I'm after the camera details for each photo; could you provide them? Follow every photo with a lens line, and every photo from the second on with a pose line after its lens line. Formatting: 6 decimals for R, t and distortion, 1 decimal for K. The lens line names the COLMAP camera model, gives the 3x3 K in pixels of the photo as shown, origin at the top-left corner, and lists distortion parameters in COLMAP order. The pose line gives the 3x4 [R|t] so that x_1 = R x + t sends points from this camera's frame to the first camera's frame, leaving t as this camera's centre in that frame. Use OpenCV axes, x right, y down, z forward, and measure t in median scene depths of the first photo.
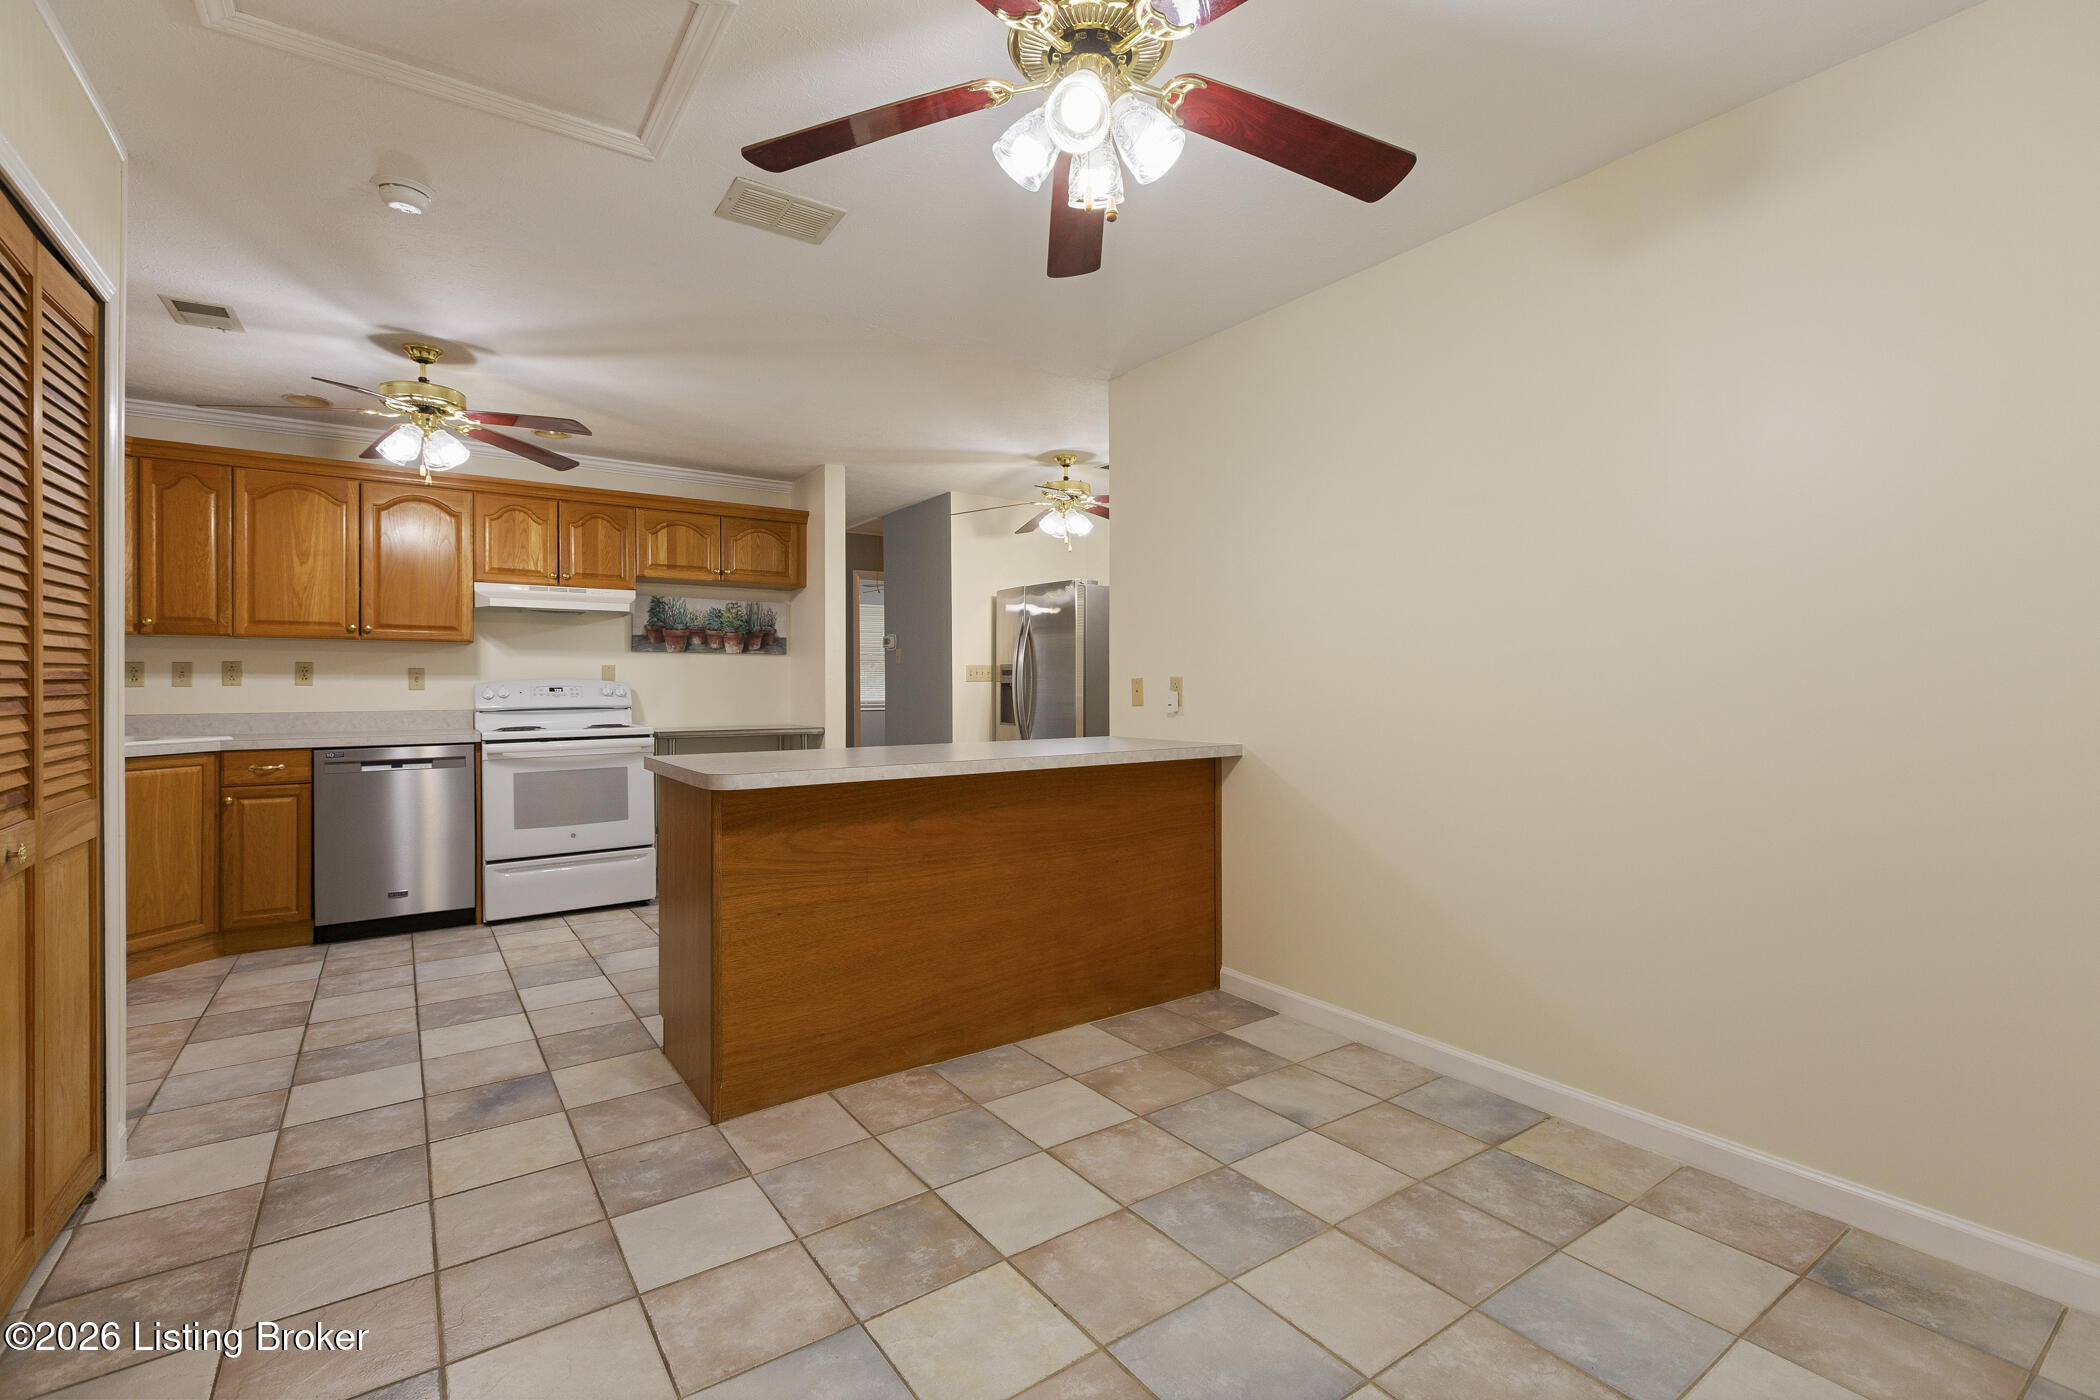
lens RADIAL K [[934.2, 0, 1042.3], [0, 934.2, 684.3], [0, 0, 1]] dist [0.002830, 0.000188]
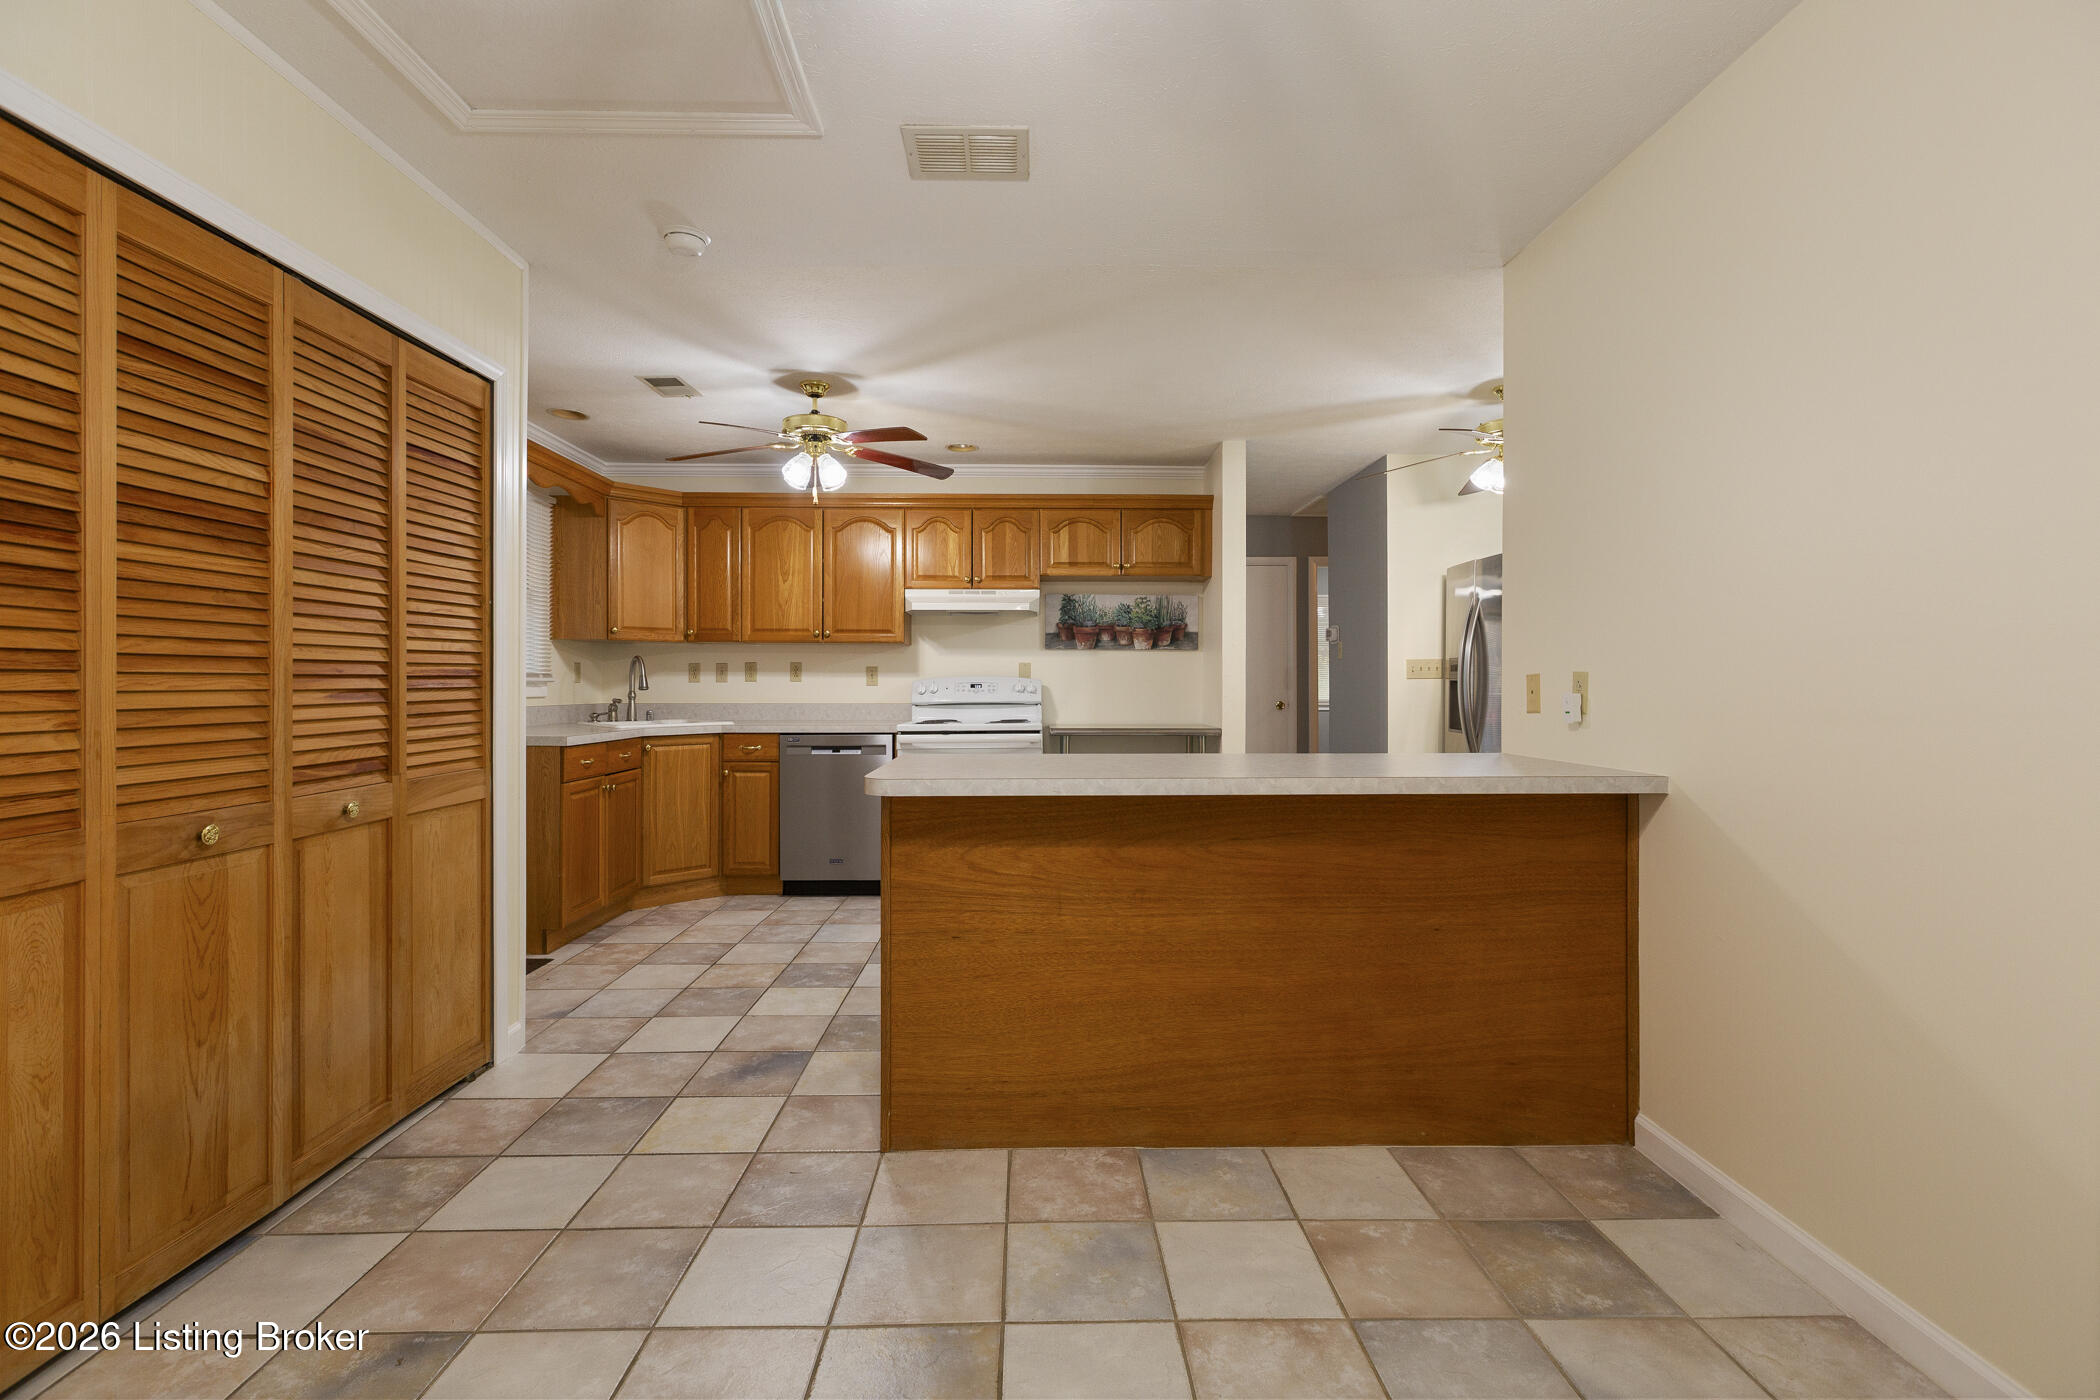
lens RADIAL K [[934.2, 0, 1042.3], [0, 934.2, 684.3], [0, 0, 1]] dist [0.002830, 0.000188]
pose [[0.829839, 0.004127, -0.557988, 0.180445], [-0.002681, 0.999991, 0.003408, 0.000190], [0.557996, -0.001332, 0.829842, 0.190411]]
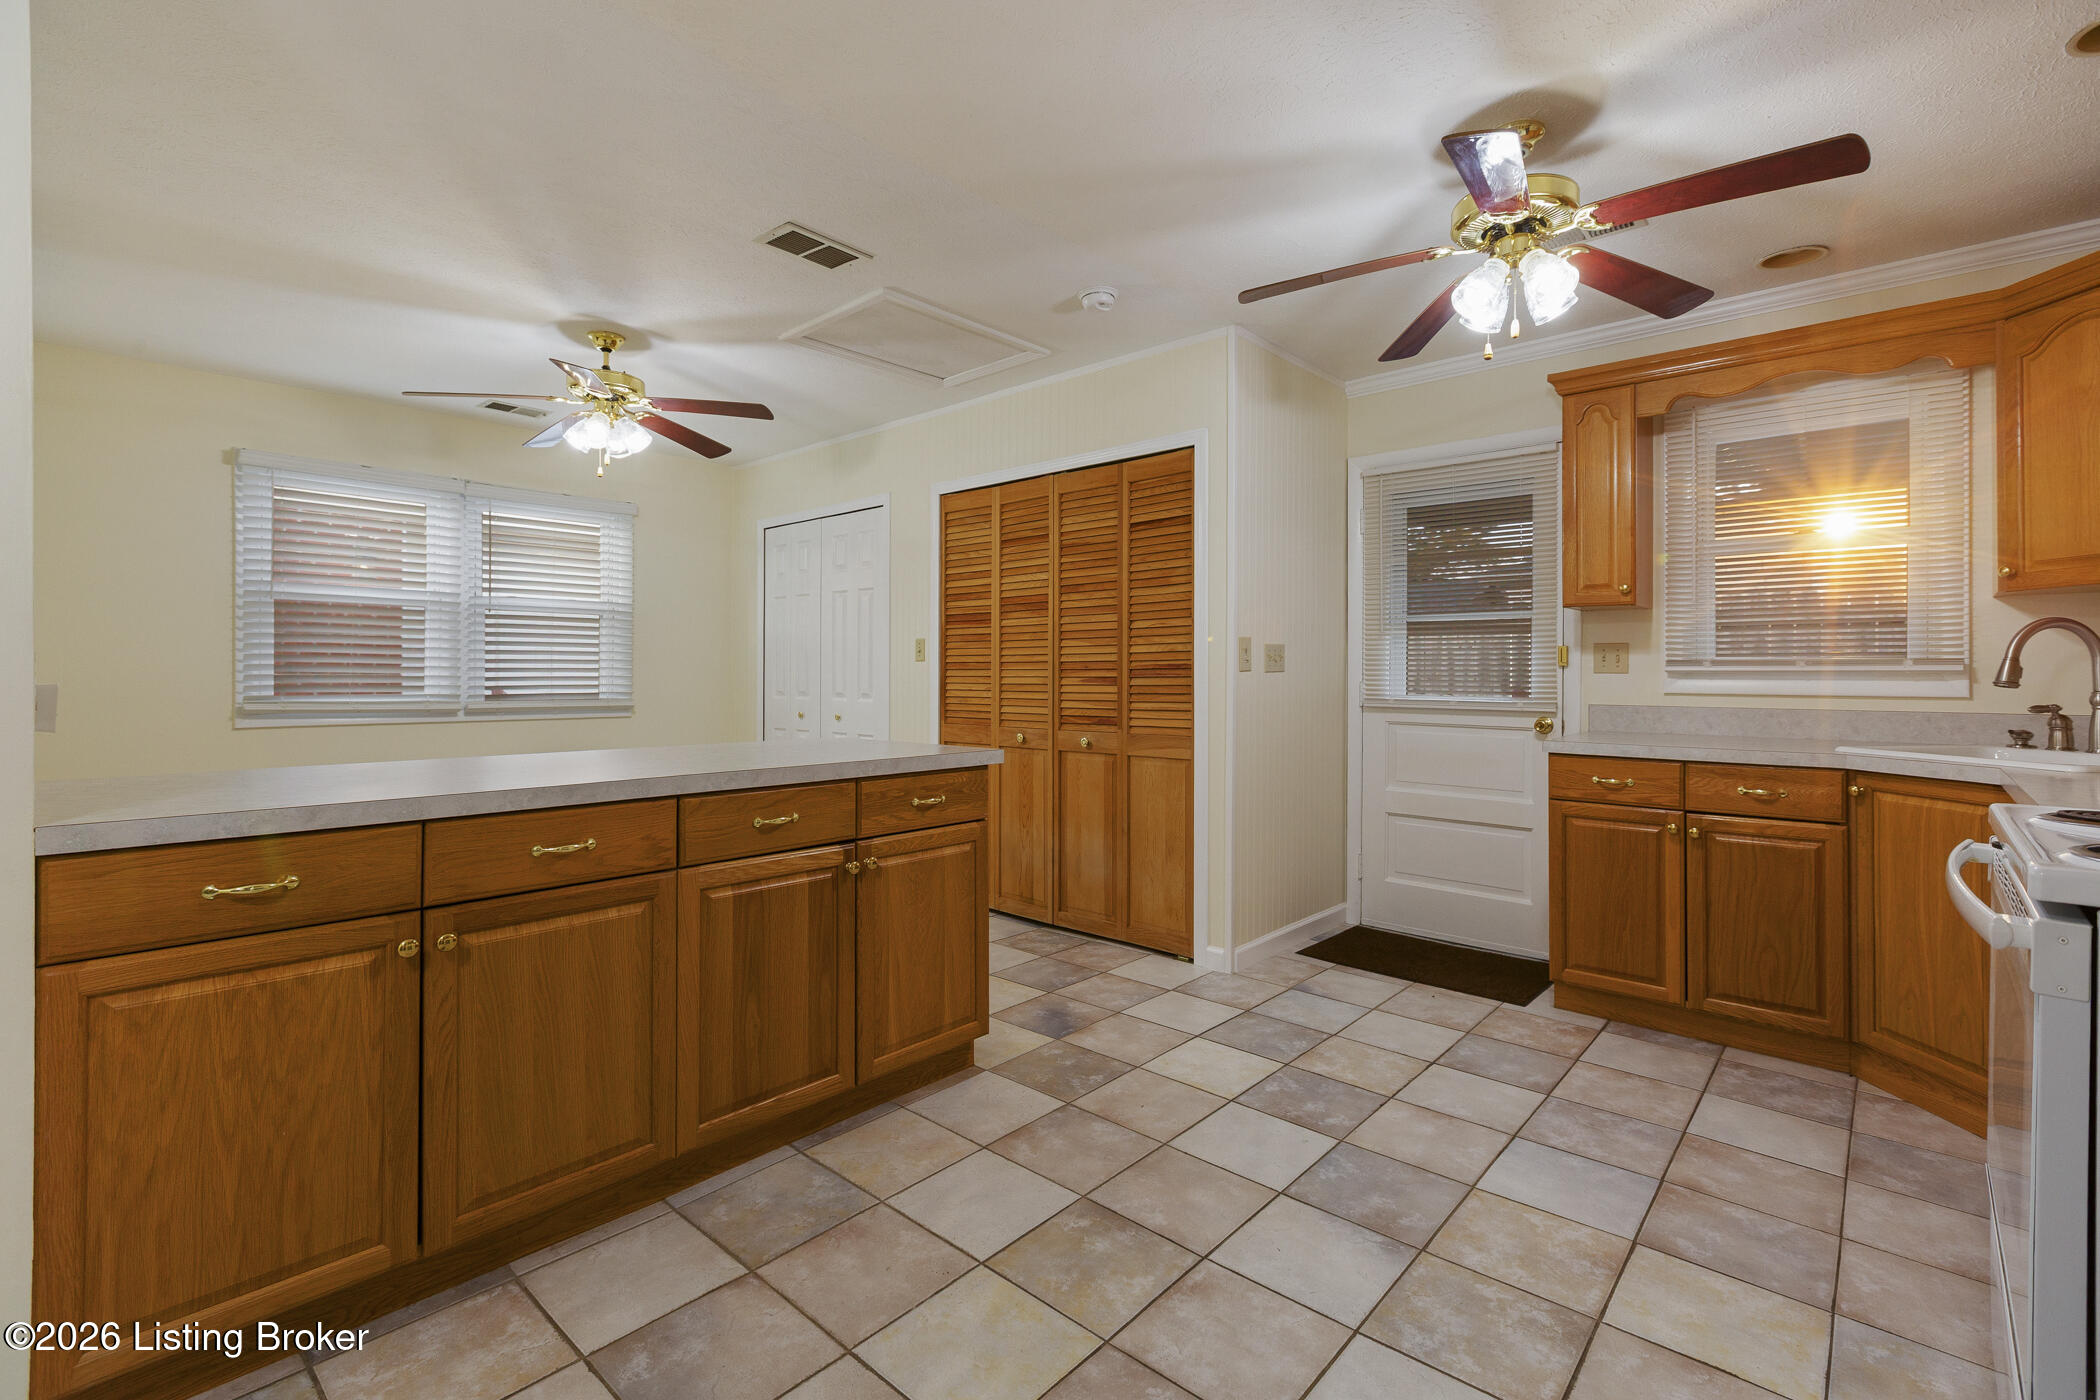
lens RADIAL K [[935.3, 0, 1049.6], [0, 935.3, 673.5], [0, 0, 1]] dist [-0.001042, 0.000097]
pose [[-0.972942, 0.000402, -0.231050, -0.189308], [0.000933, 0.999997, -0.002191, 0.004570], [0.231049, -0.002348, -0.972939, 1.379867]]
